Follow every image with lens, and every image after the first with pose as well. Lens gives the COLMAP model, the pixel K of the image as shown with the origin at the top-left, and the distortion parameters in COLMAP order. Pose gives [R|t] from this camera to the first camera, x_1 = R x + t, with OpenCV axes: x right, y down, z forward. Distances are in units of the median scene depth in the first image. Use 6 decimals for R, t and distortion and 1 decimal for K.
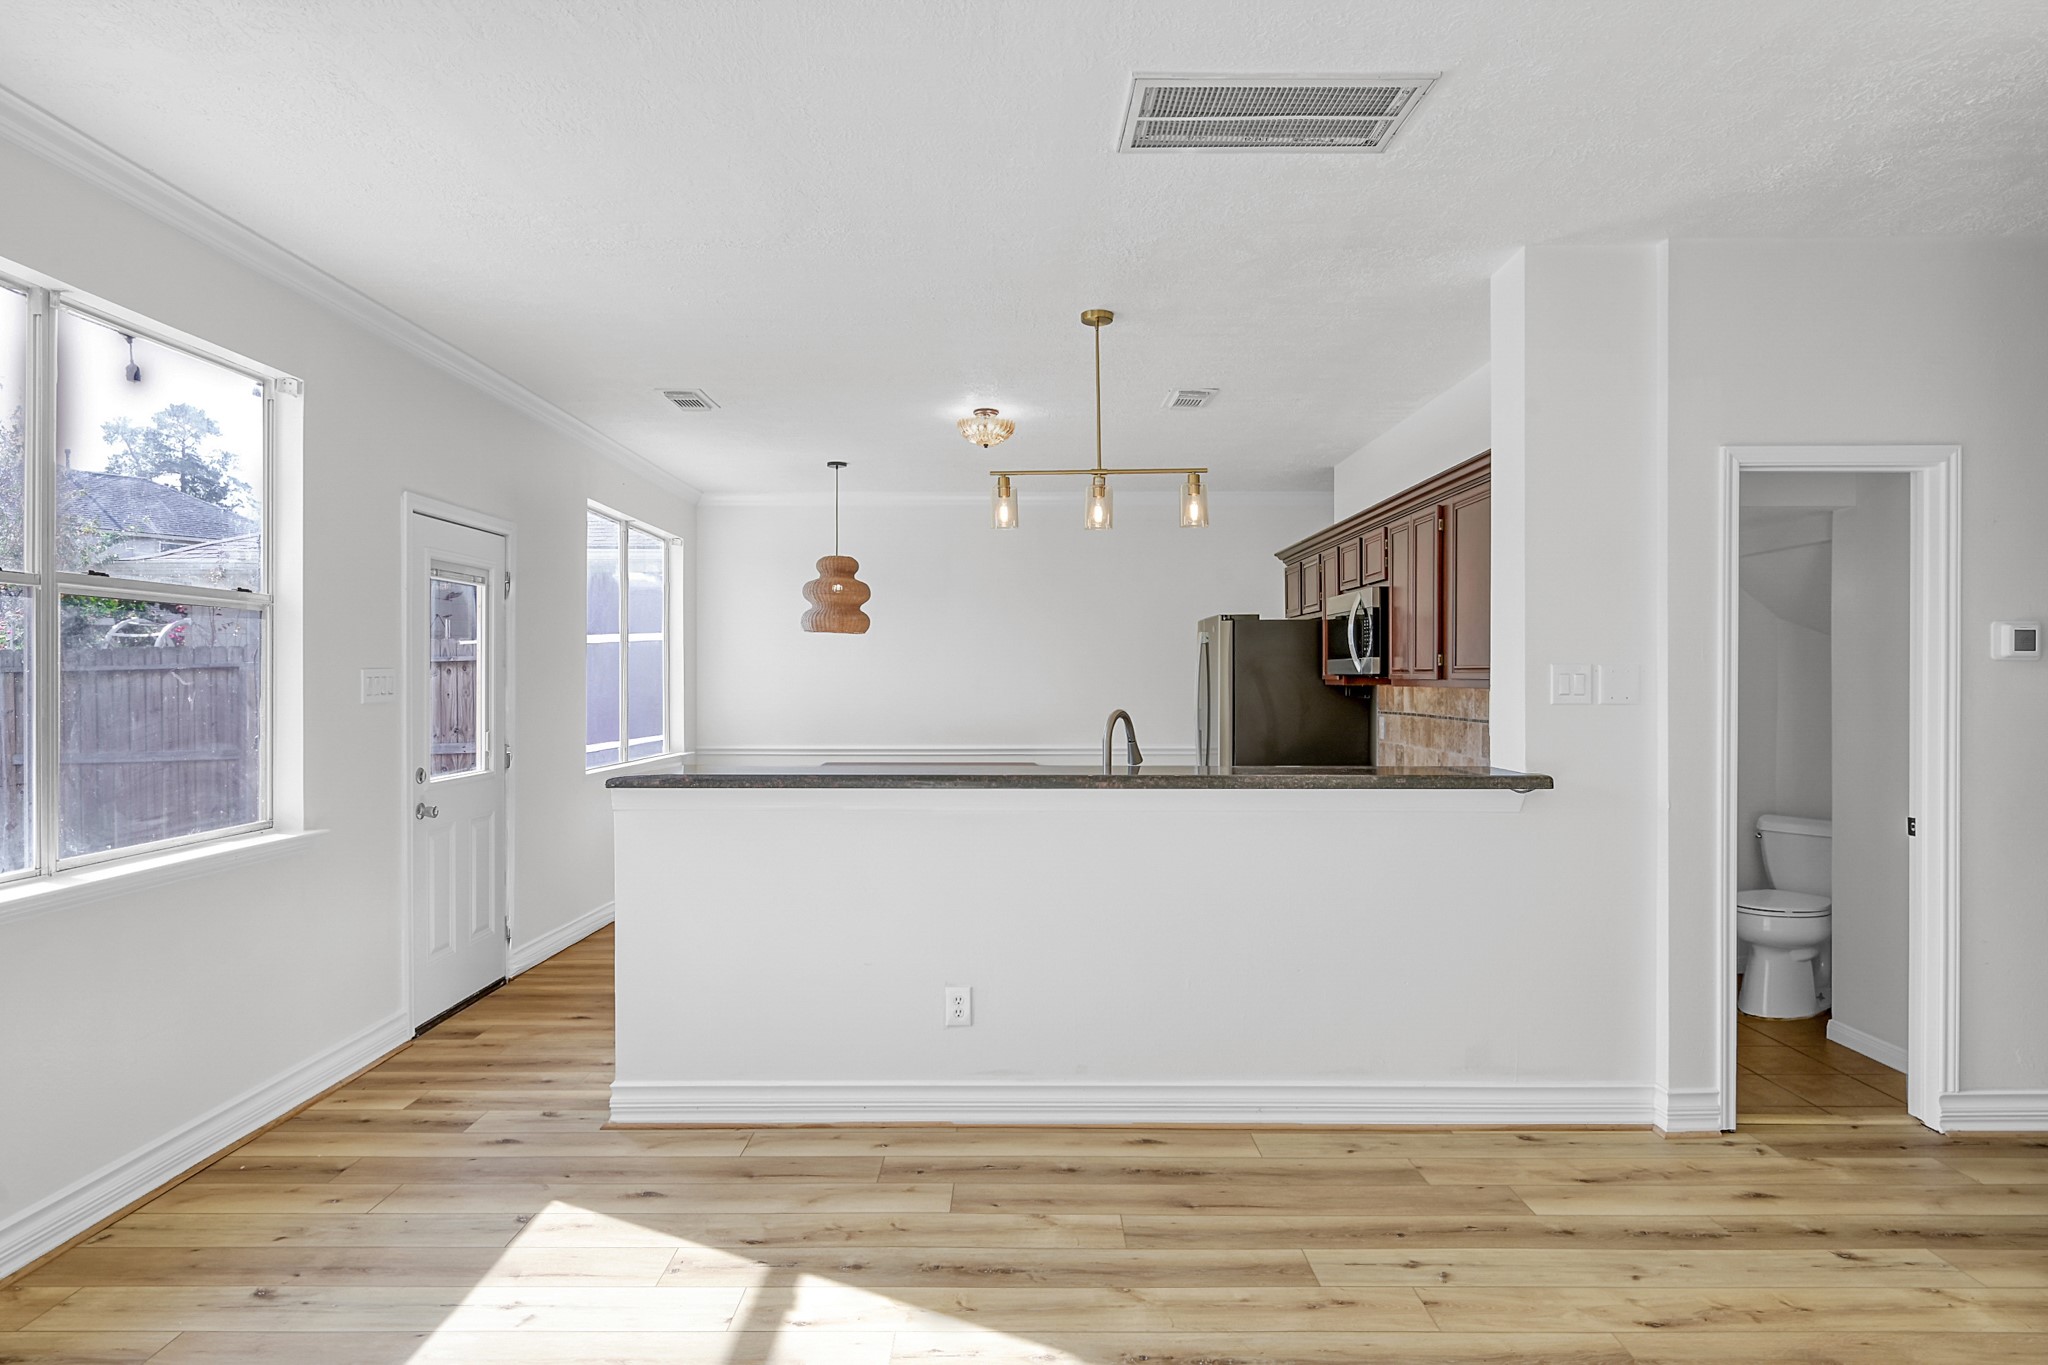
lens RADIAL K [[1206.4, 0, 1024.0], [0, 1206.4, 682.5], [0, 0, 1]] dist [0.022542, 0.000213]
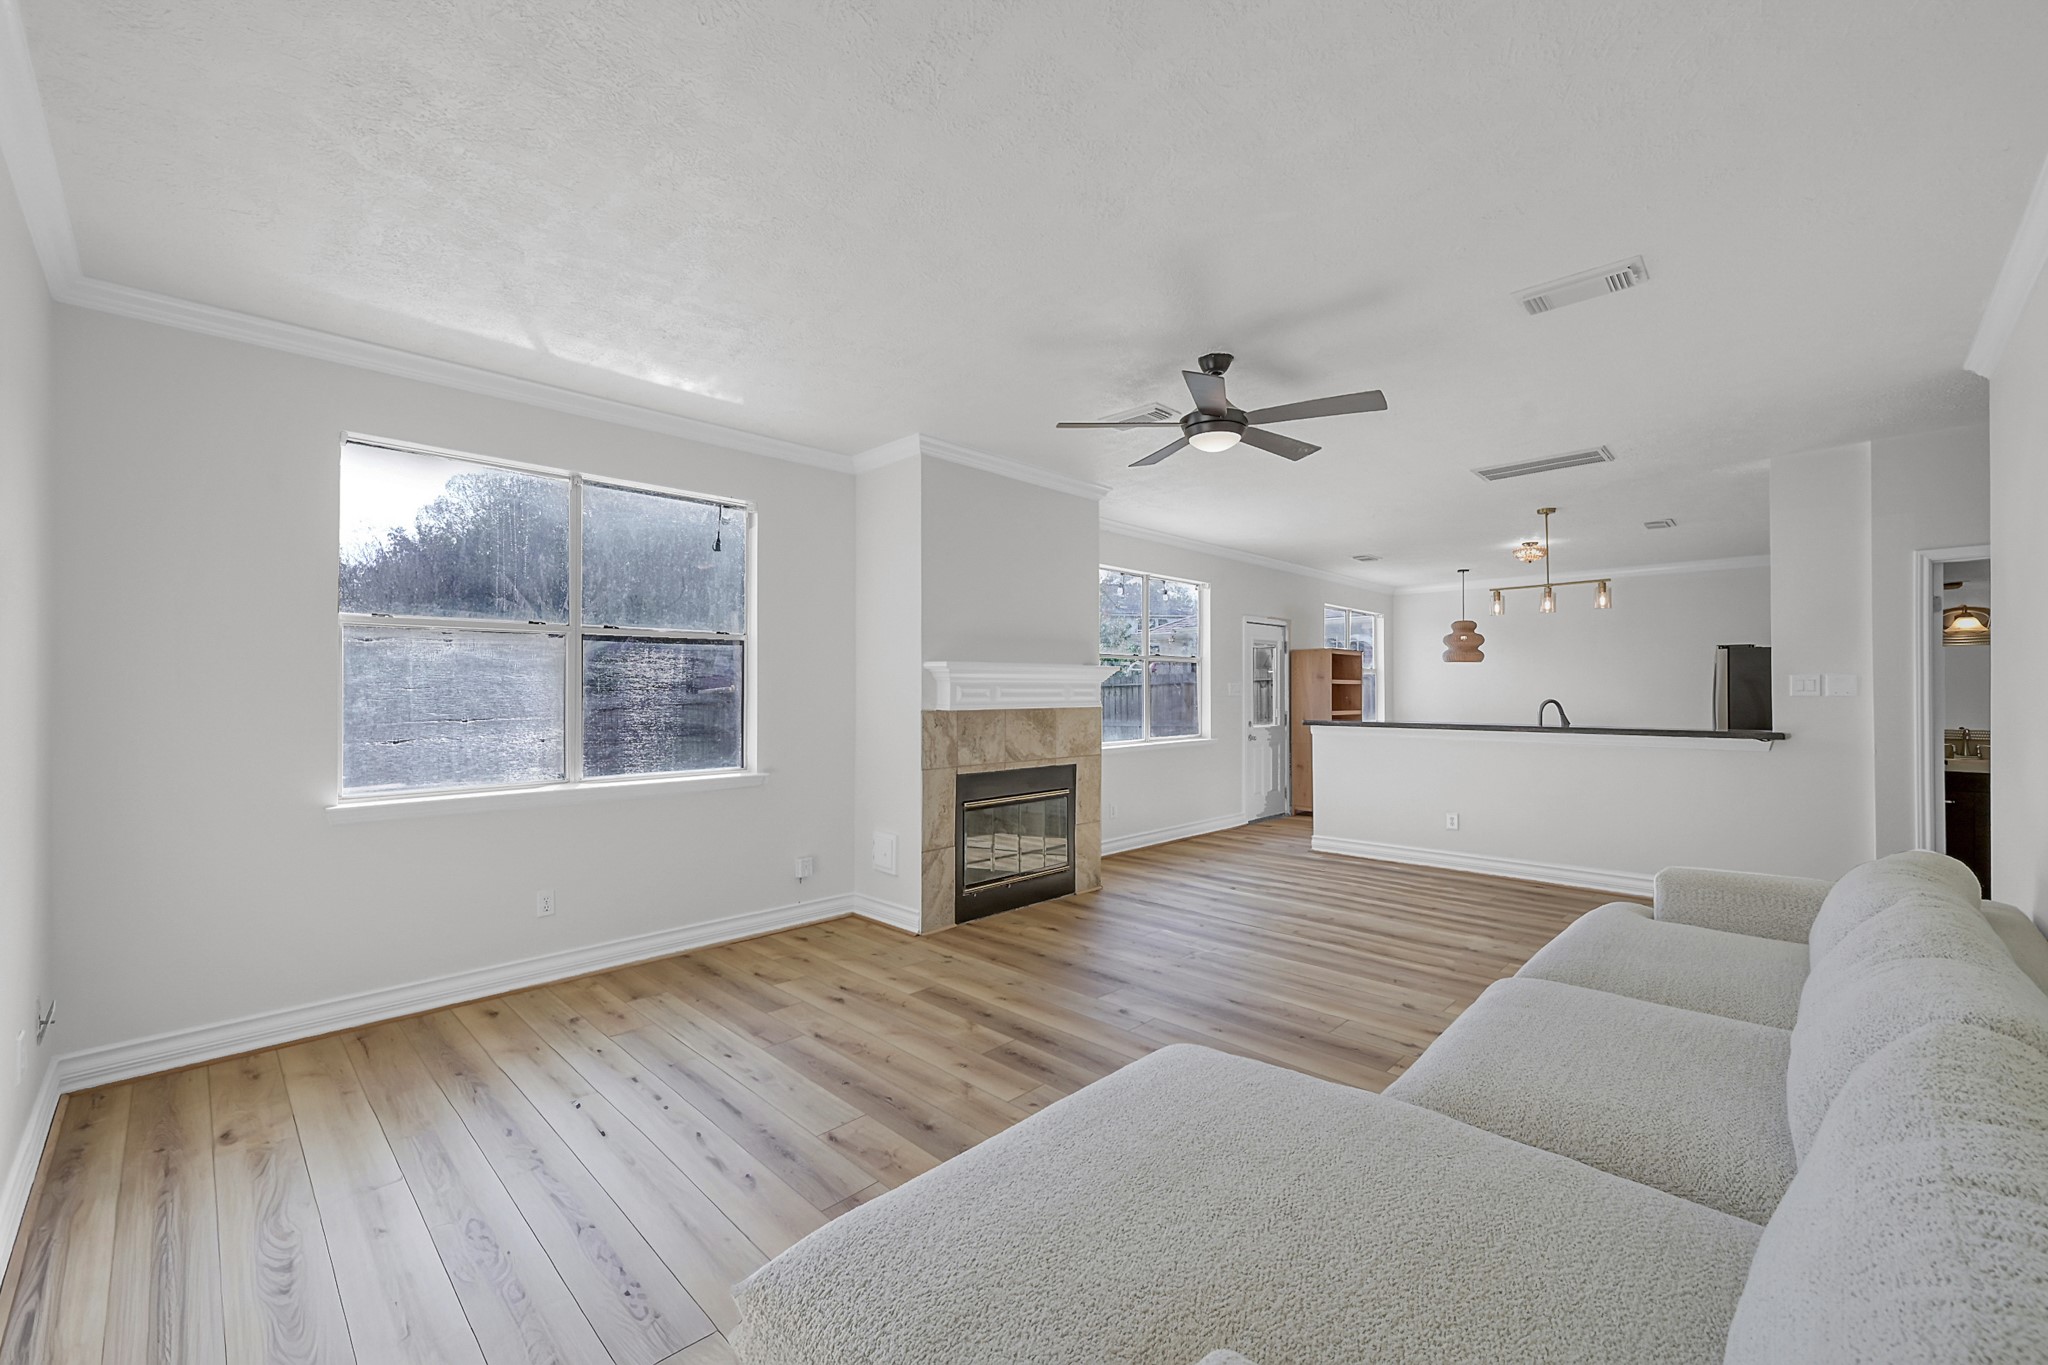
lens RADIAL K [[823.3, 0, 1024.0], [0, 823.3, 682.5], [0, 0, 1]] dist [-0.002624, 0.000597]
pose [[0.725564, -0.009108, -0.688094, 0.451899], [0.000356, 0.999917, -0.012860, 0.011542], [0.688154, 0.009086, 0.725508, -0.759891]]
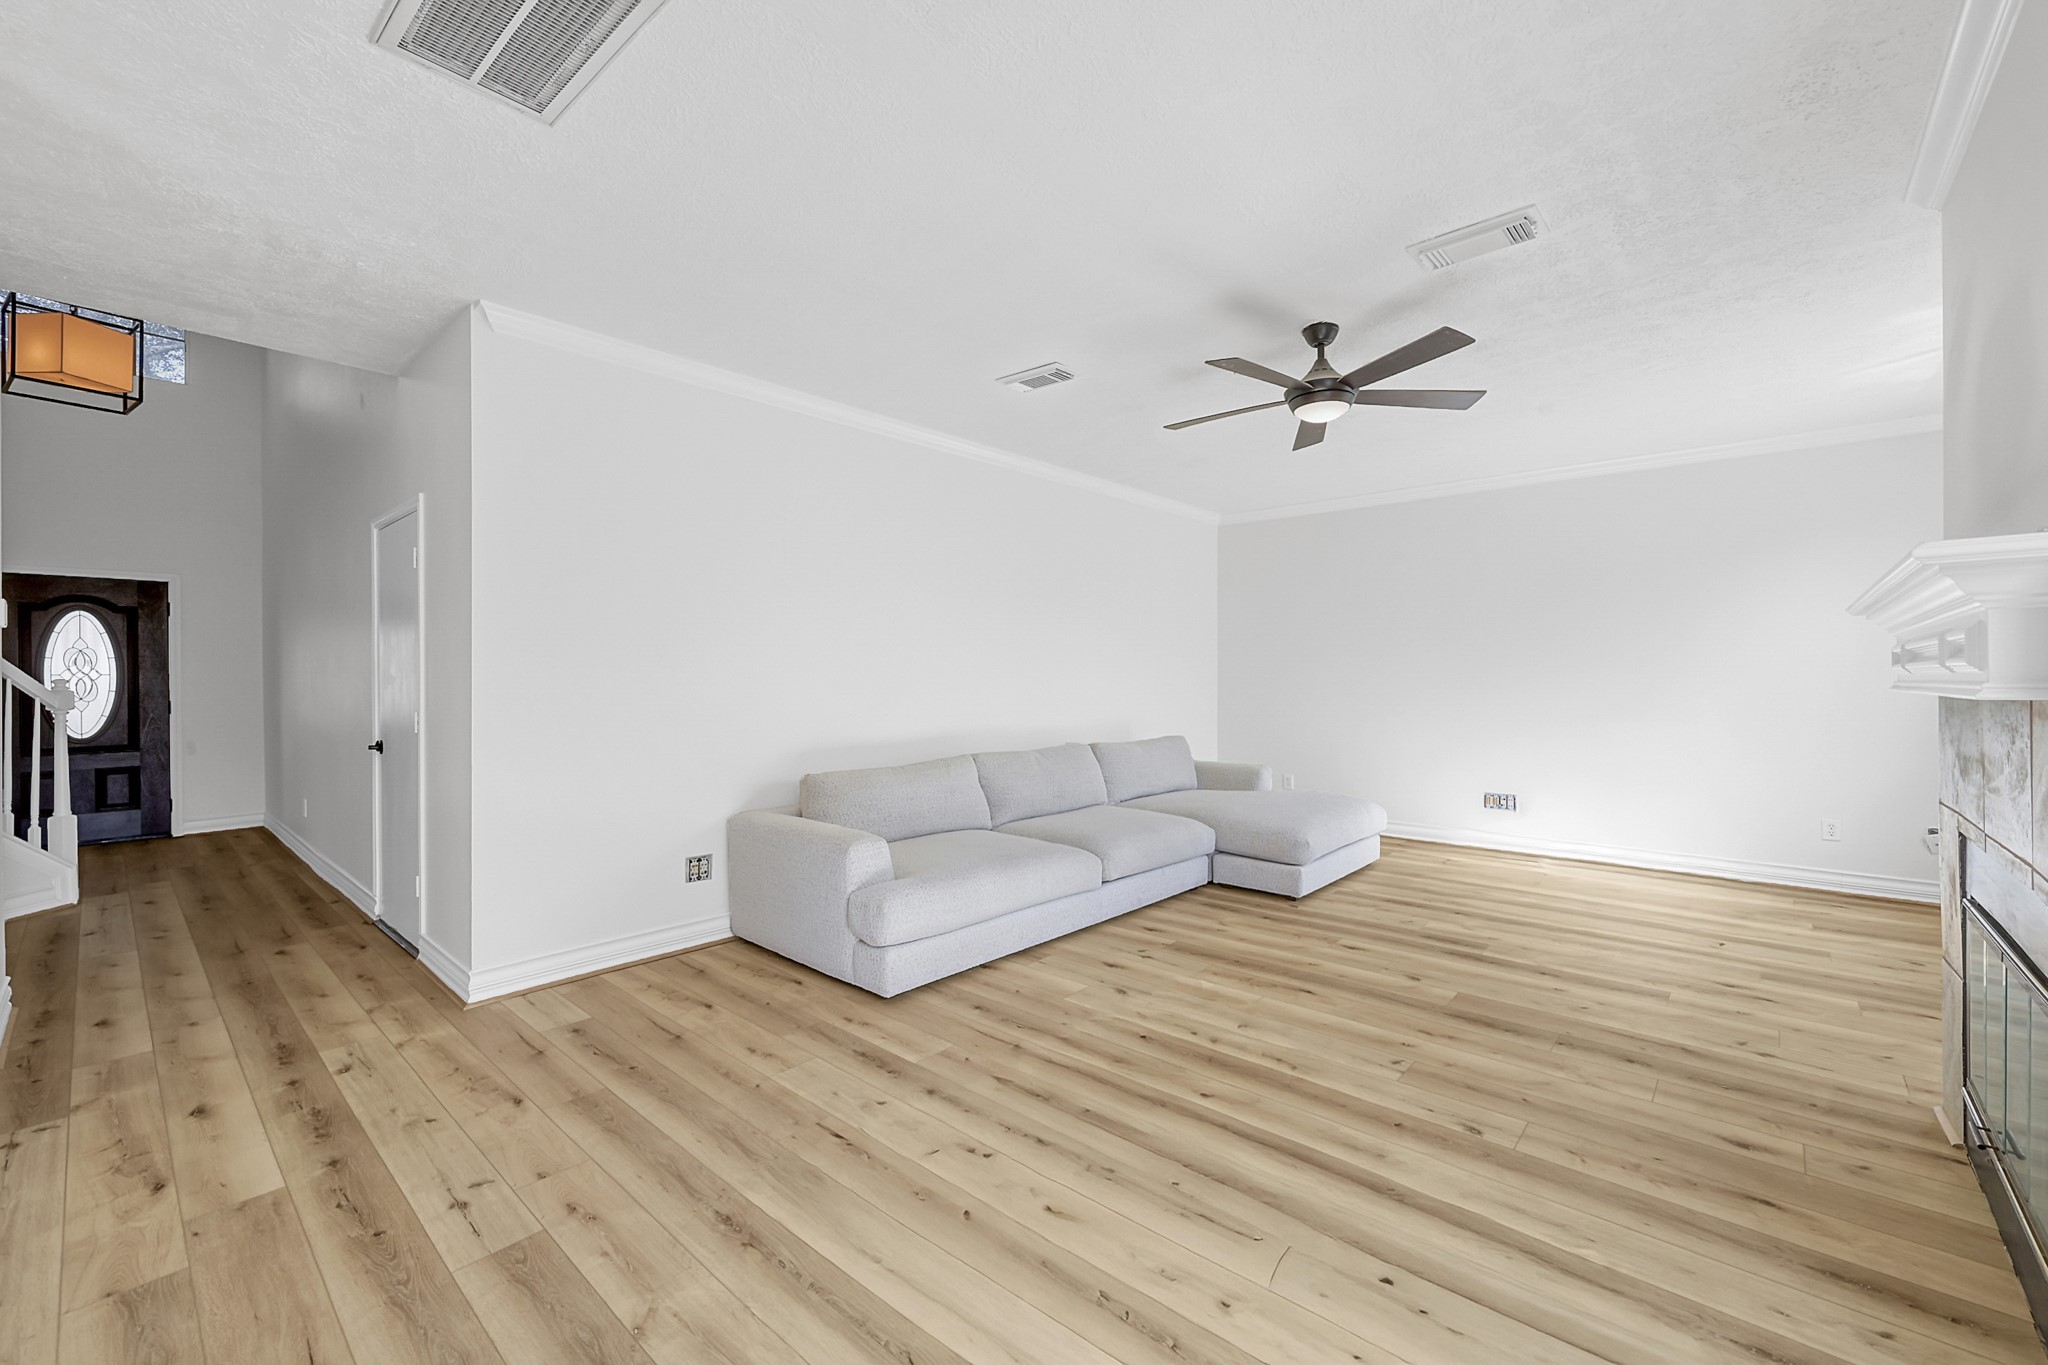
lens RADIAL K [[823.3, 0, 1024.0], [0, 823.3, 682.5], [0, 0, 1]] dist [-0.002624, 0.000597]
pose [[-0.753531, -0.005114, 0.657393, -0.393883], [0.002483, 0.999940, 0.010625, 0.032581], [-0.657408, 0.009639, -0.753473, 0.990071]]
